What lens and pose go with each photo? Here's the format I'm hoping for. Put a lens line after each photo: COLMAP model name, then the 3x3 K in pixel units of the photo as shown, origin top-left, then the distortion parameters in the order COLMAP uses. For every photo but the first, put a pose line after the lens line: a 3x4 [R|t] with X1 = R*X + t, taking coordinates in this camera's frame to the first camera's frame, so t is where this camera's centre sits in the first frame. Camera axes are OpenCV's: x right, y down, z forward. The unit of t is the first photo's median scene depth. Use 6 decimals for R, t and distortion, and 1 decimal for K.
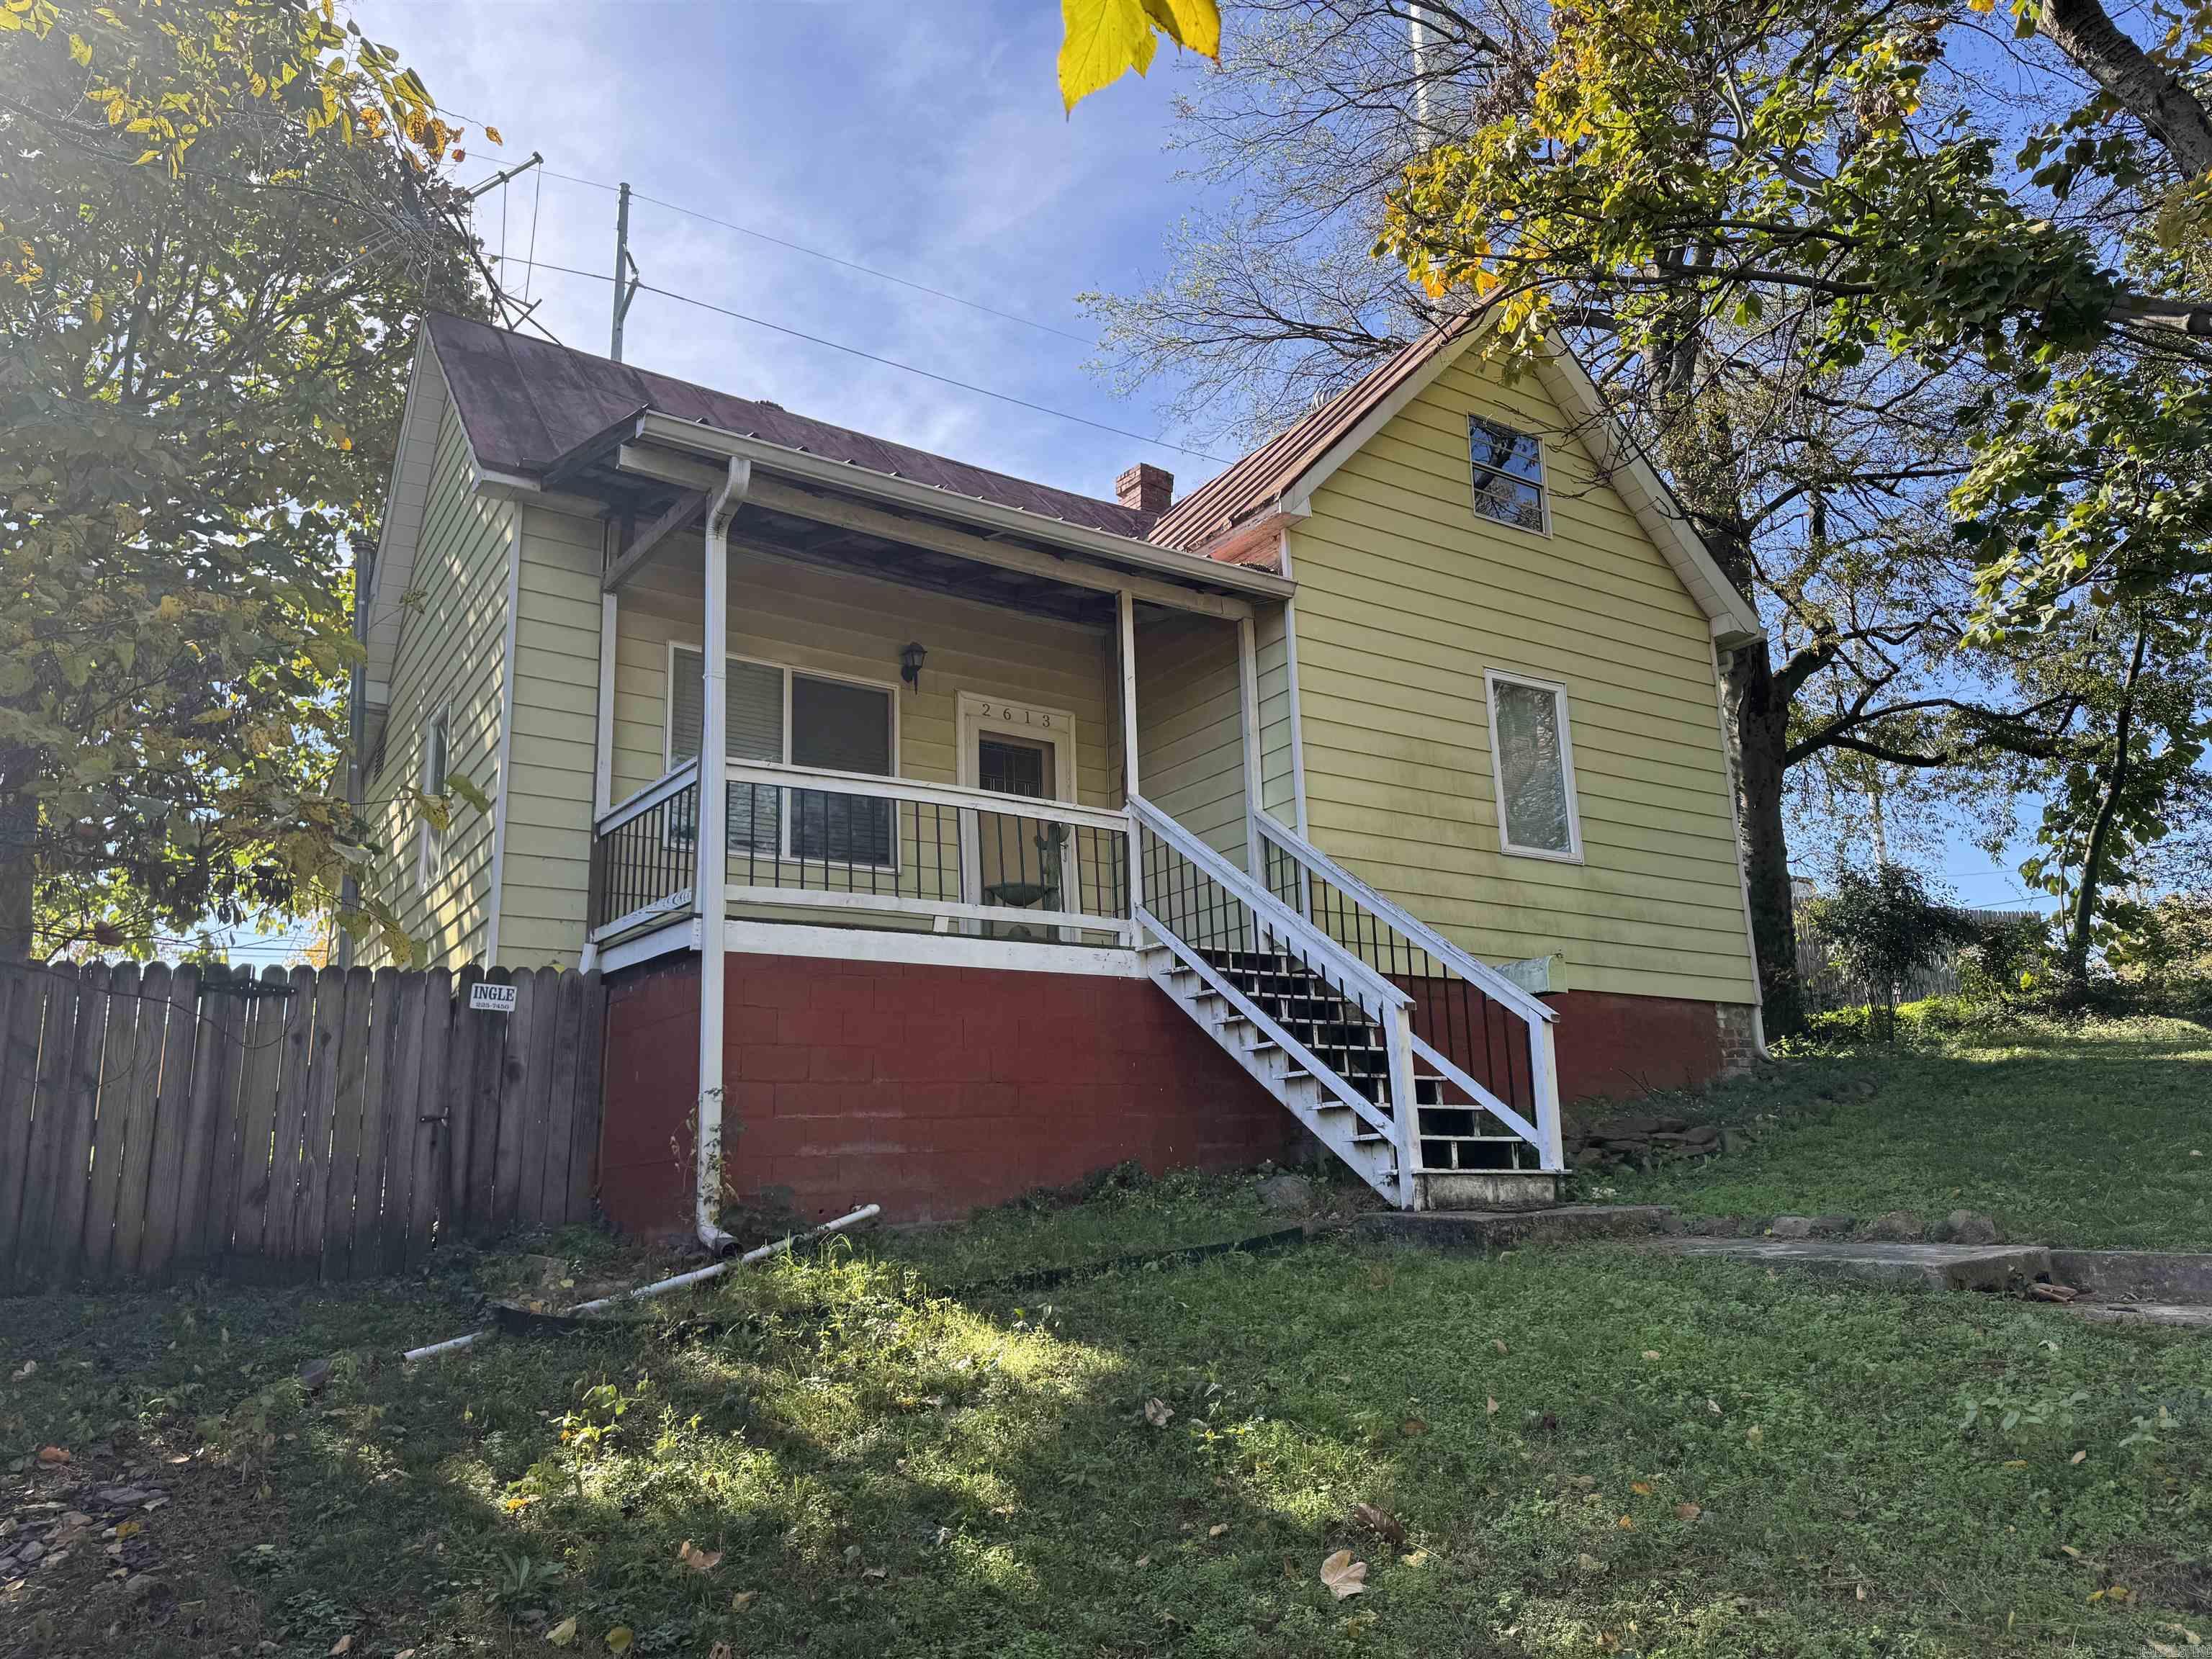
lens RADIAL K [[1550.3, 0, 1106.0], [0, 1550.3, 829.5], [0, 0, 1]] dist [0.115304, -0.163387]
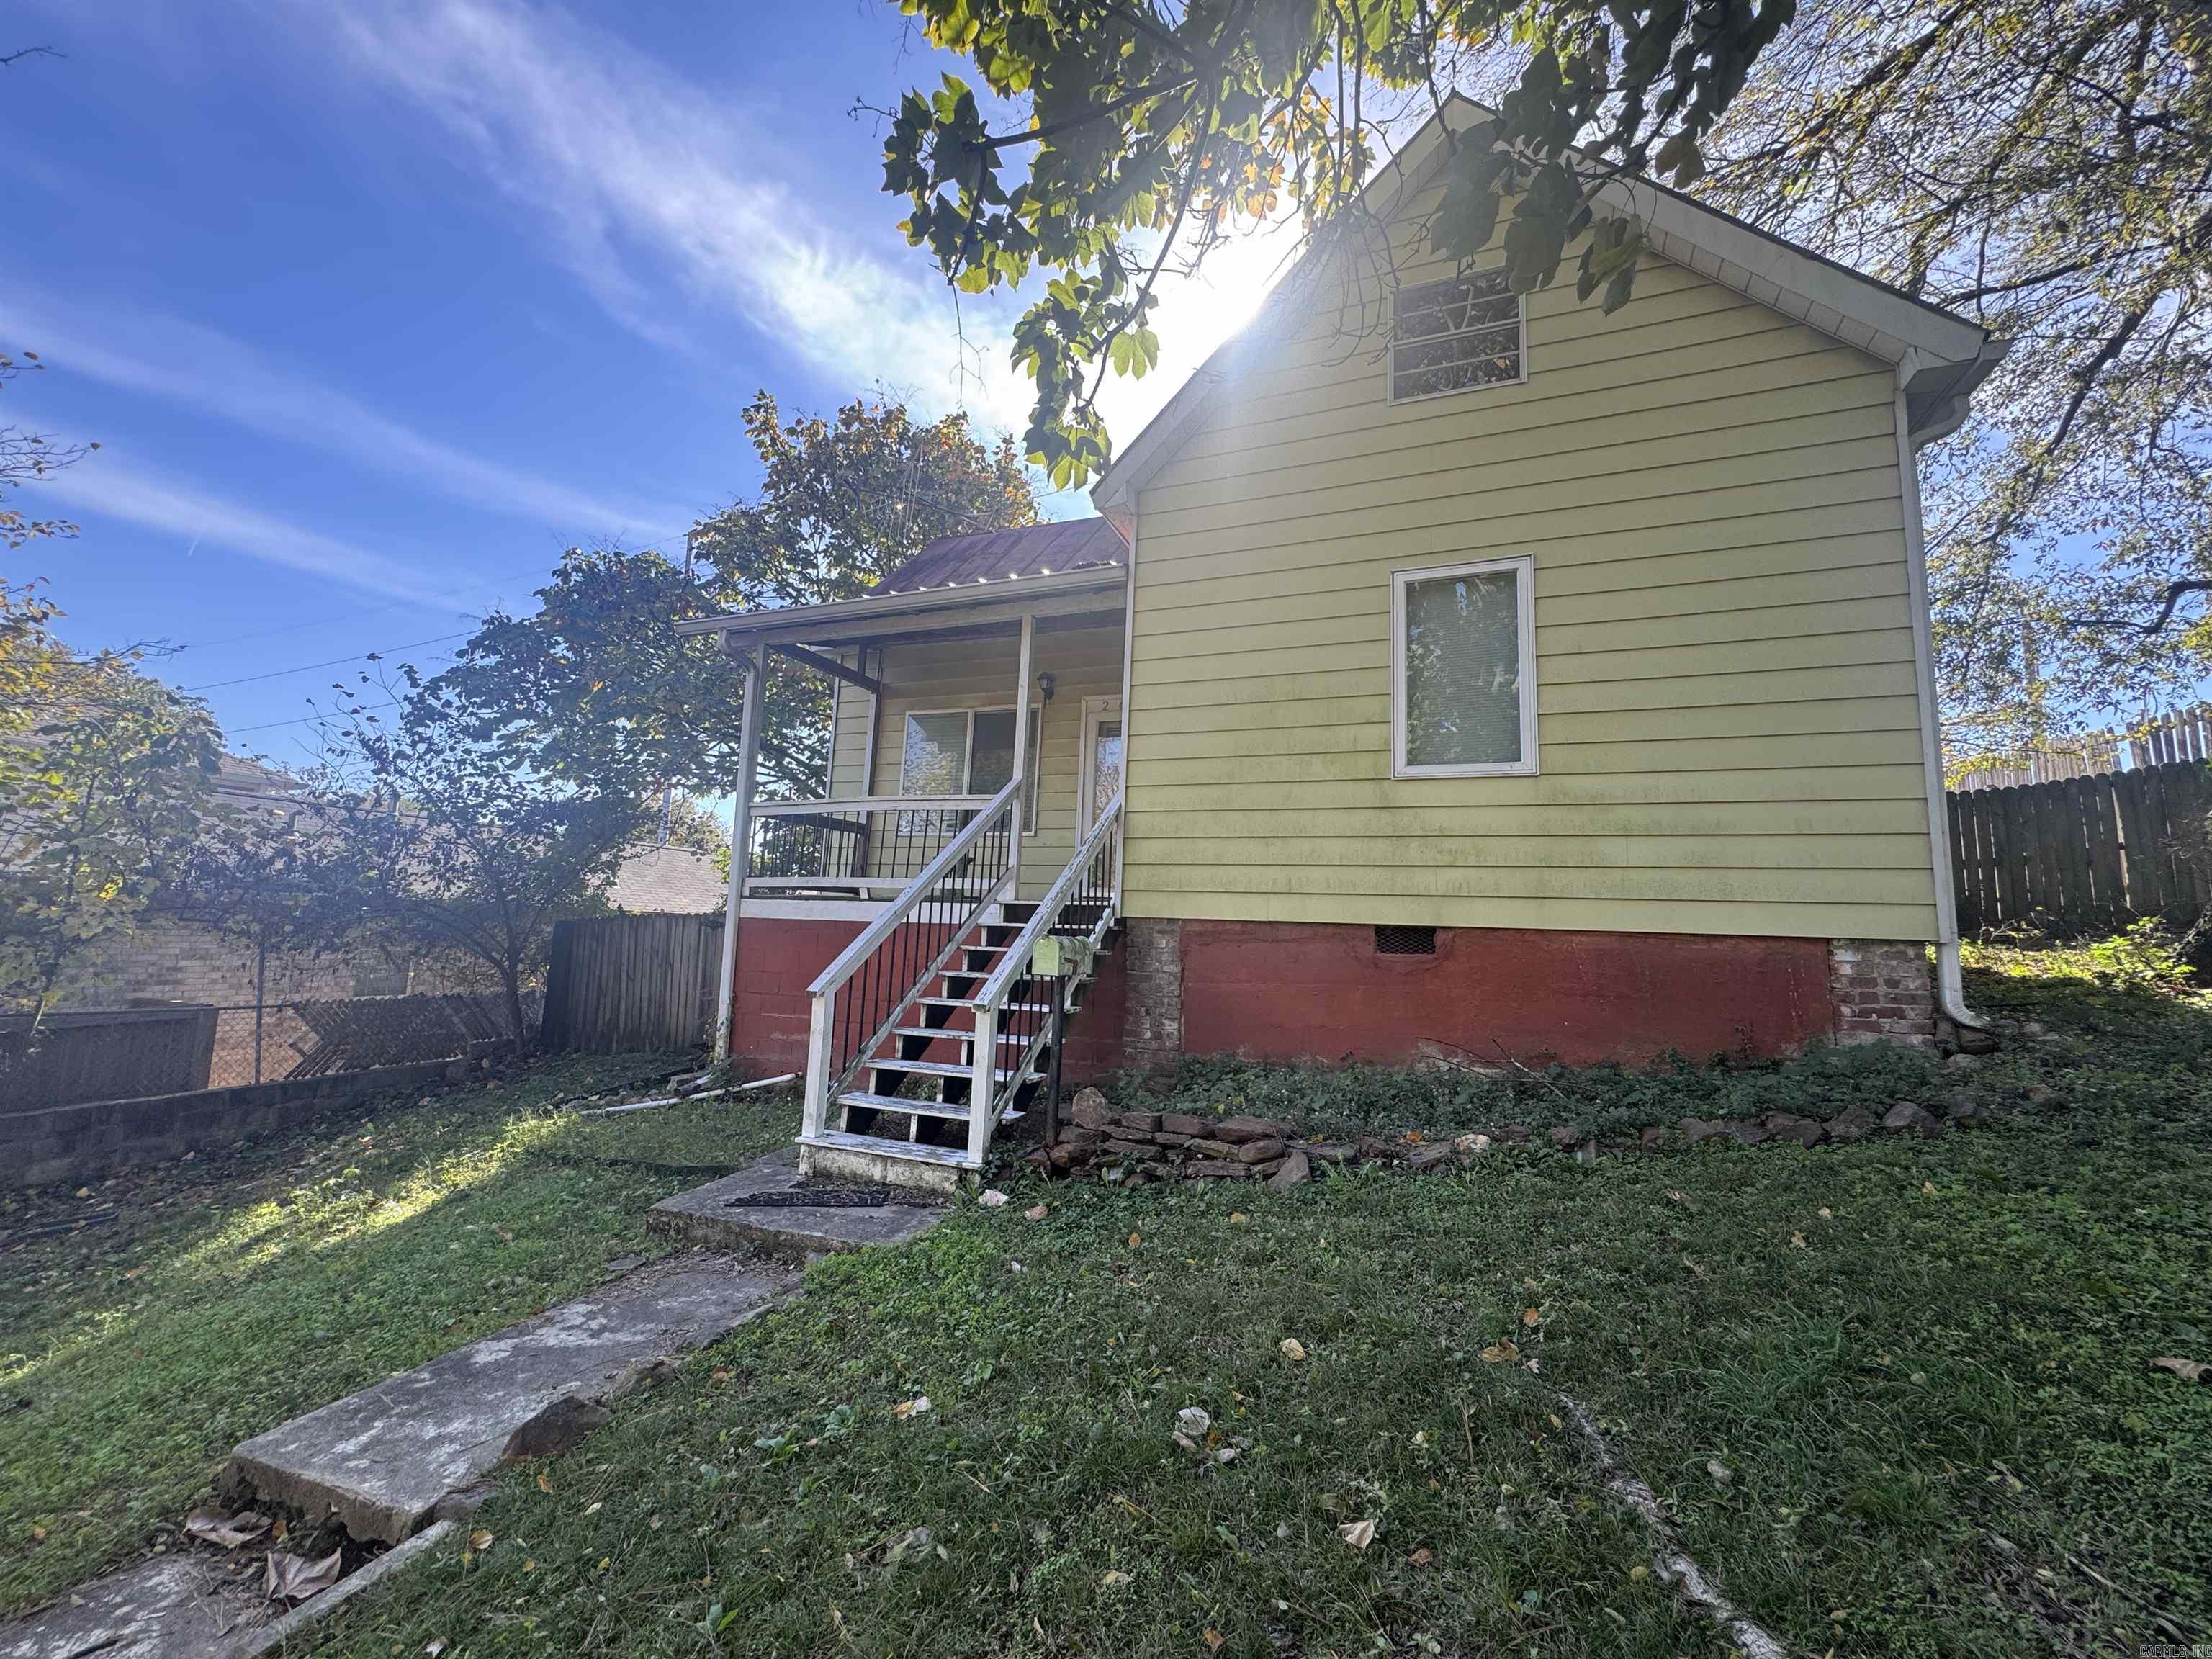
lens RADIAL K [[882.8, 0, 1104.8], [0, 882.8, 827.0], [0, 0, 1]] dist [-0.003359, 0.000148]
pose [[0.578244, -0.061278, -0.813559, 0.674908], [0.134773, 0.990650, 0.021175, 0.011059], [0.804655, -0.121890, 0.581096, 0.664803]]
